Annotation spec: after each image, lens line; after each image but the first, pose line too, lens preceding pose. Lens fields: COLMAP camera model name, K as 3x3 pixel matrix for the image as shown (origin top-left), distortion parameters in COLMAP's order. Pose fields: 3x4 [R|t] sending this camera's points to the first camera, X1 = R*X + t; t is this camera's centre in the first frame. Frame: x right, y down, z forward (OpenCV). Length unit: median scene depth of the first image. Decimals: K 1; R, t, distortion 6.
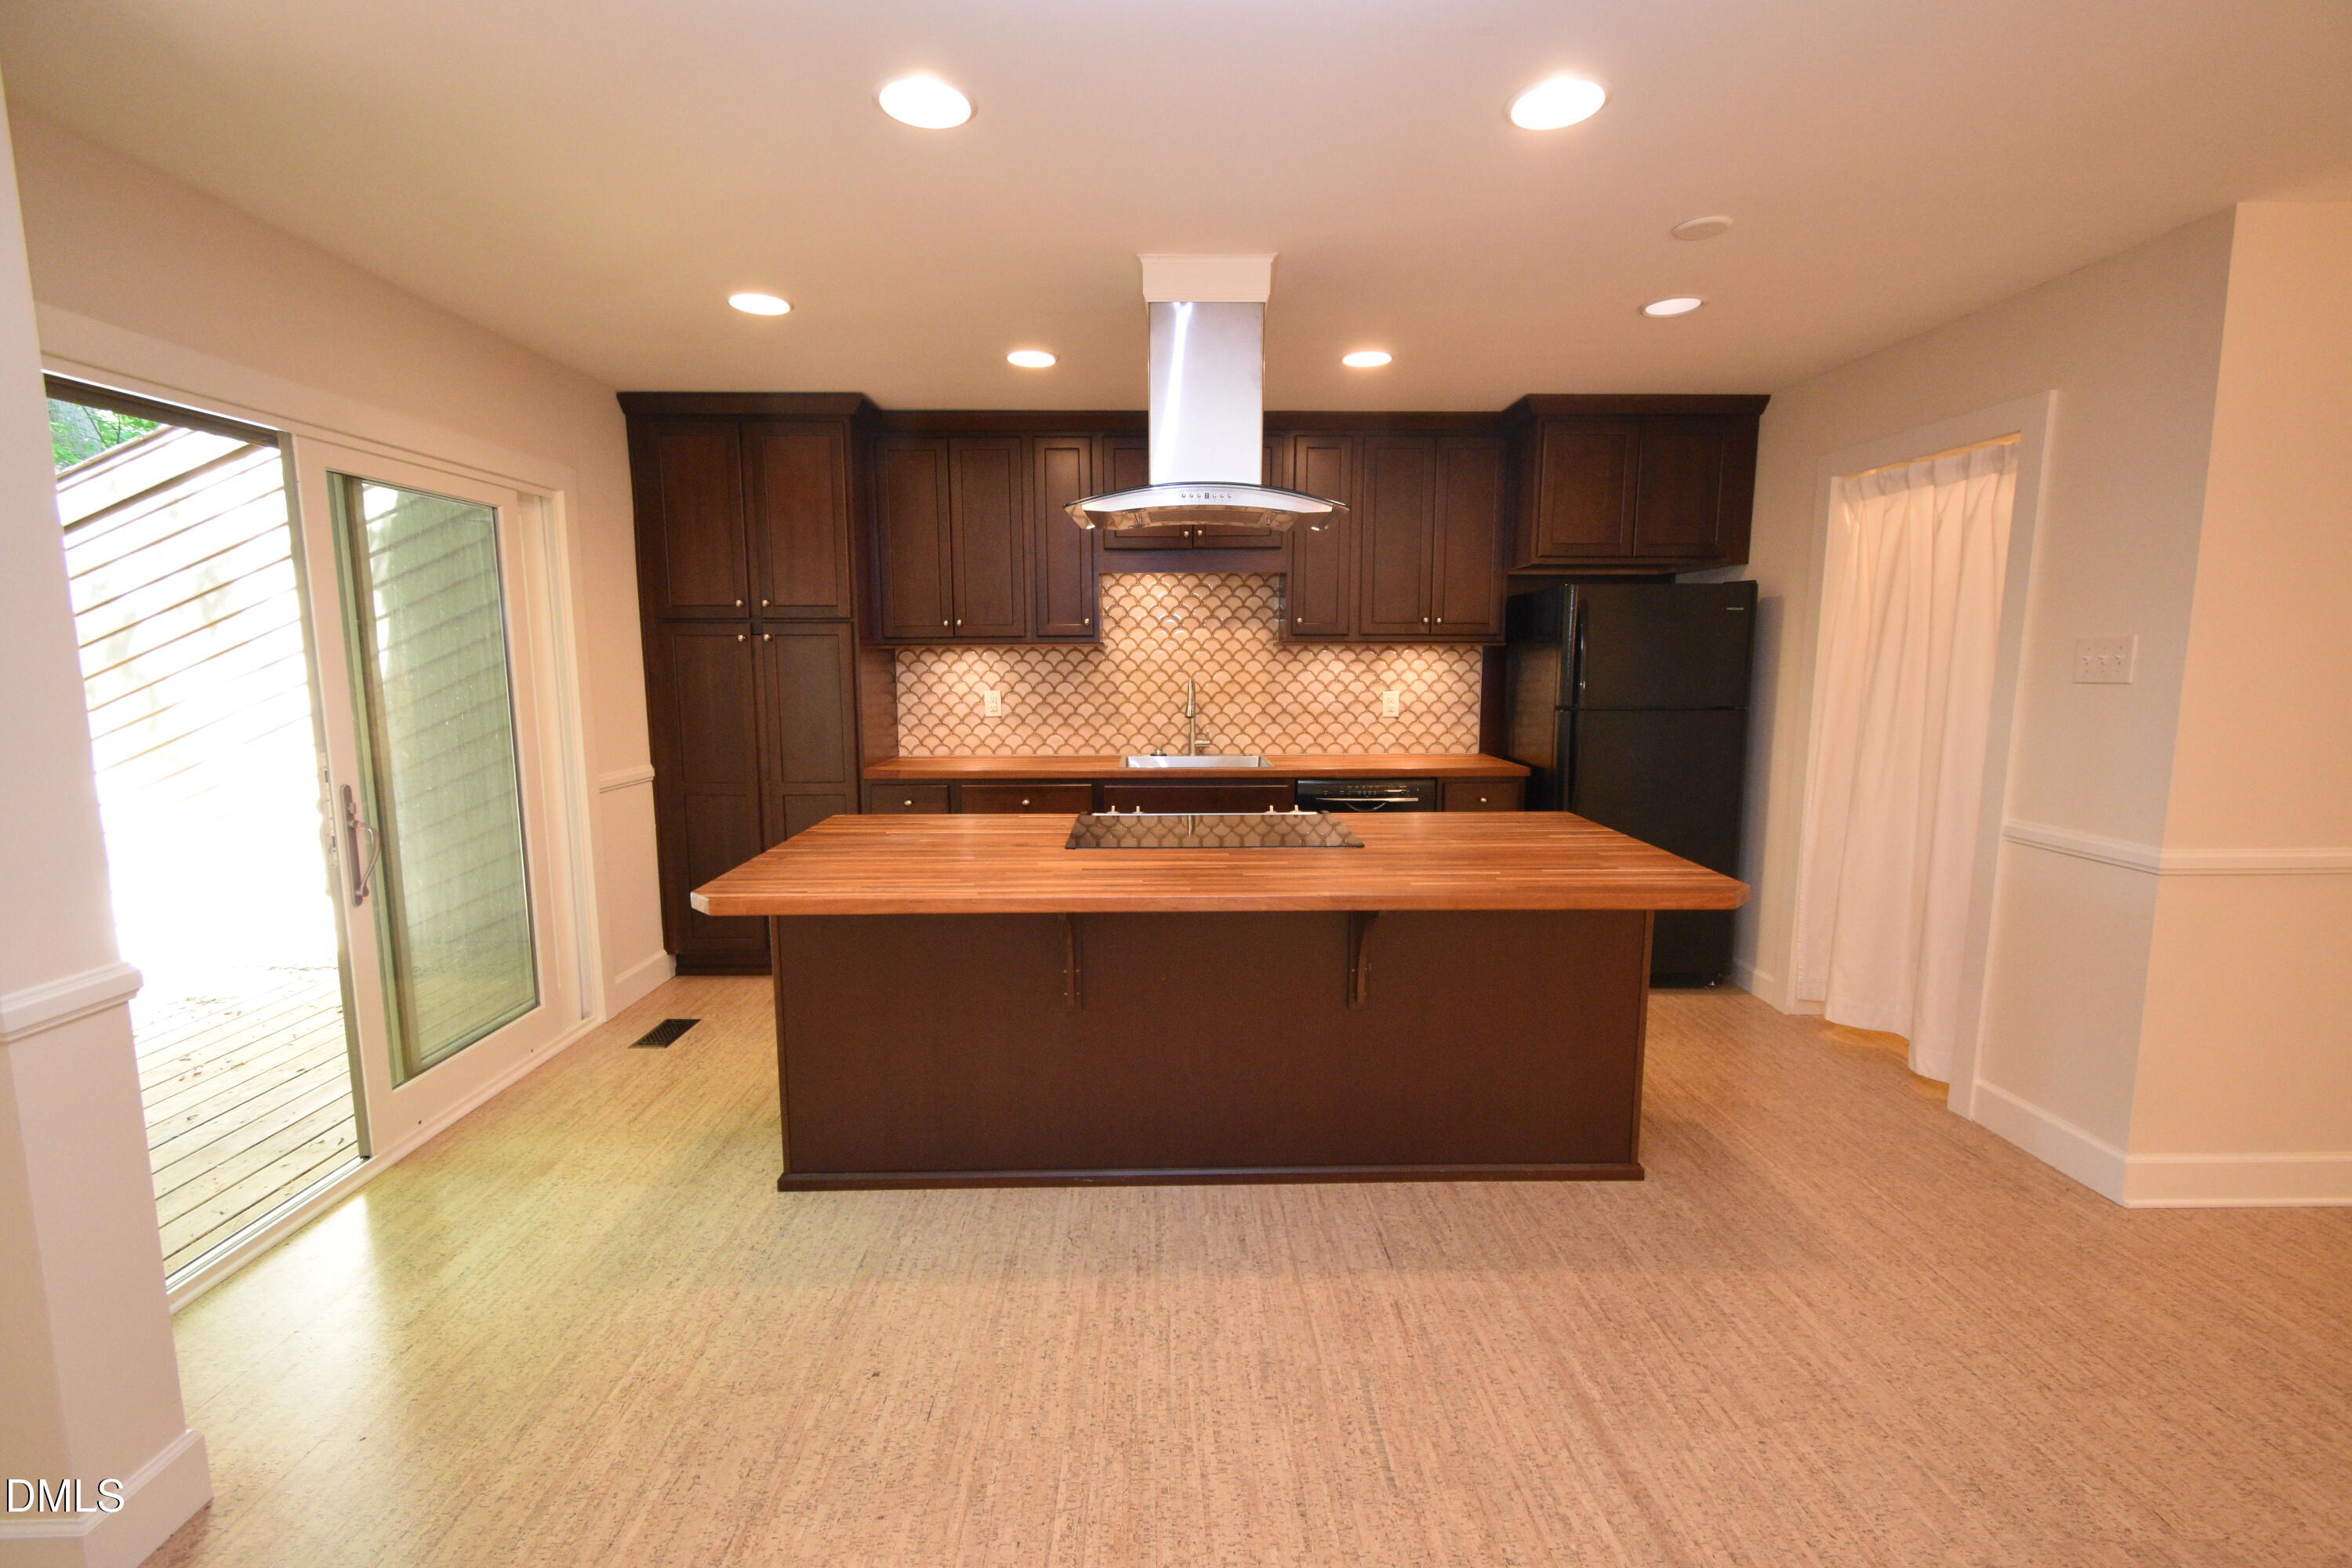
lens RADIAL K [[1032.6, 0, 1174.9], [0, 1032.6, 791.4], [0, 0, 1]] dist [0.008928, -0.004783]
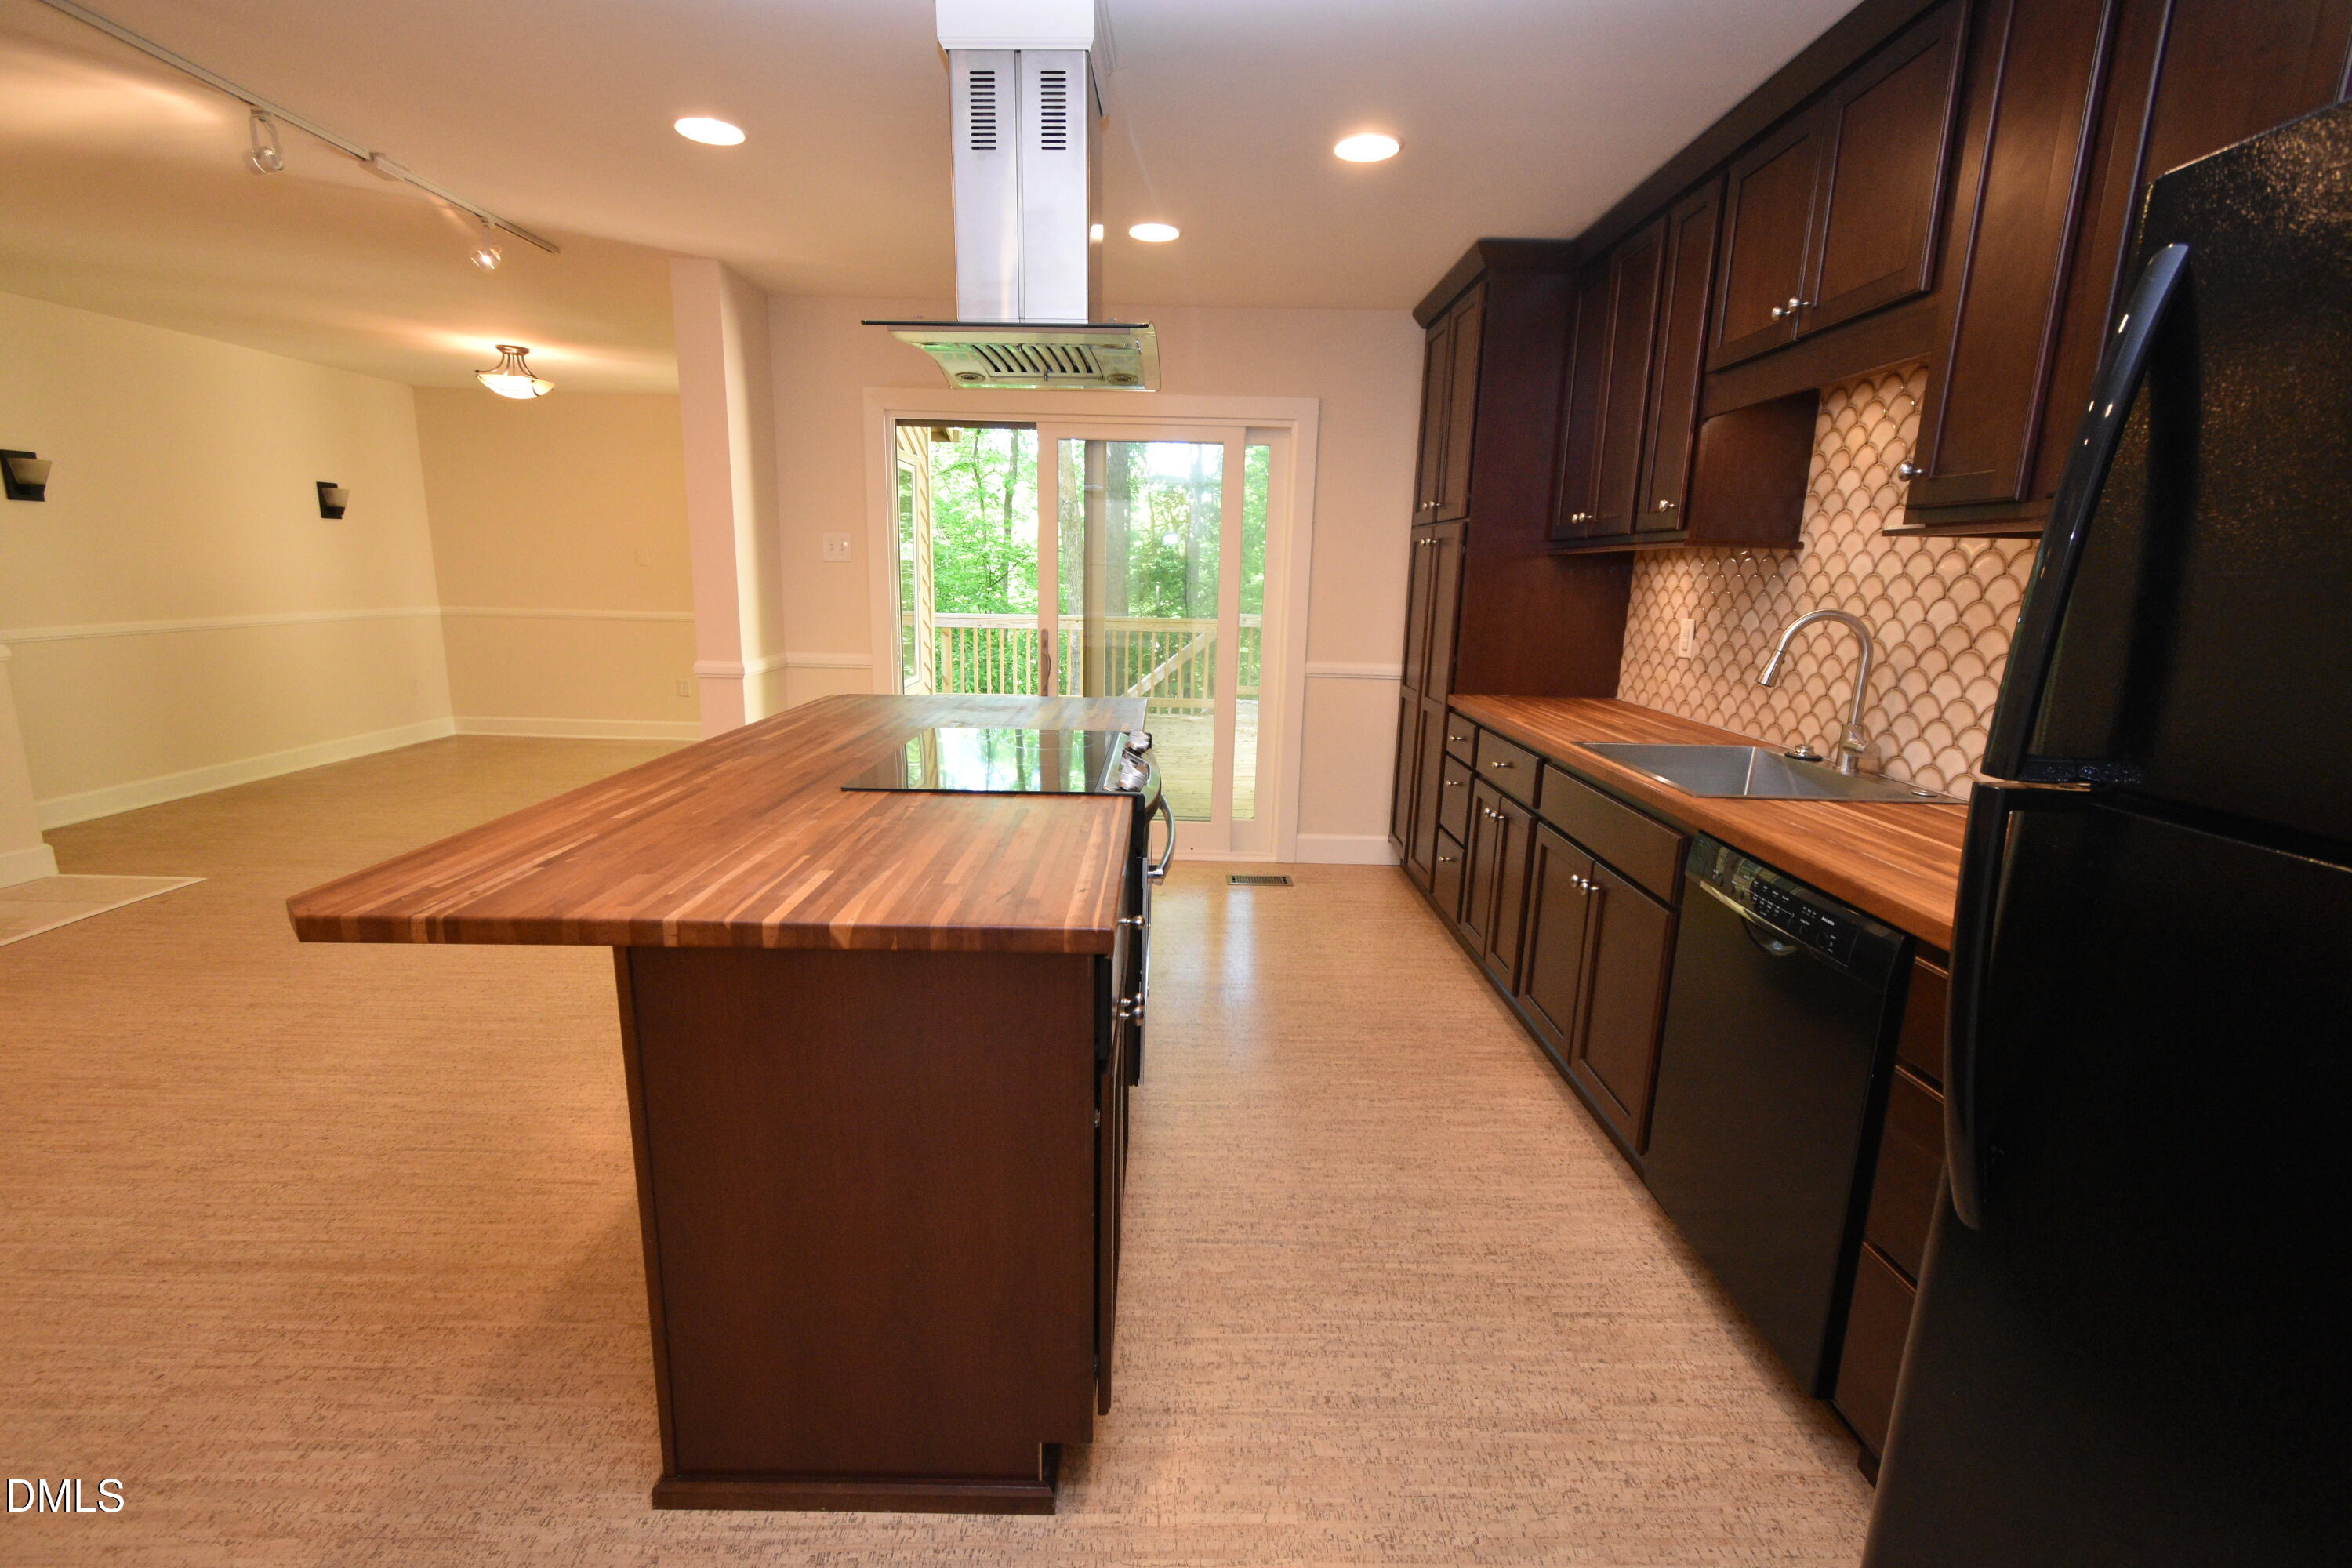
lens RADIAL K [[1032.6, 0, 1170.0], [0, 1032.6, 789.5], [0, 0, 1]] dist [0.008928, -0.004783]
pose [[-0.018037, 0.211511, -0.977209, 0.506322], [-0.157607, 0.964547, 0.211680, -0.079938], [0.987337, 0.157833, 0.015938, 0.676345]]
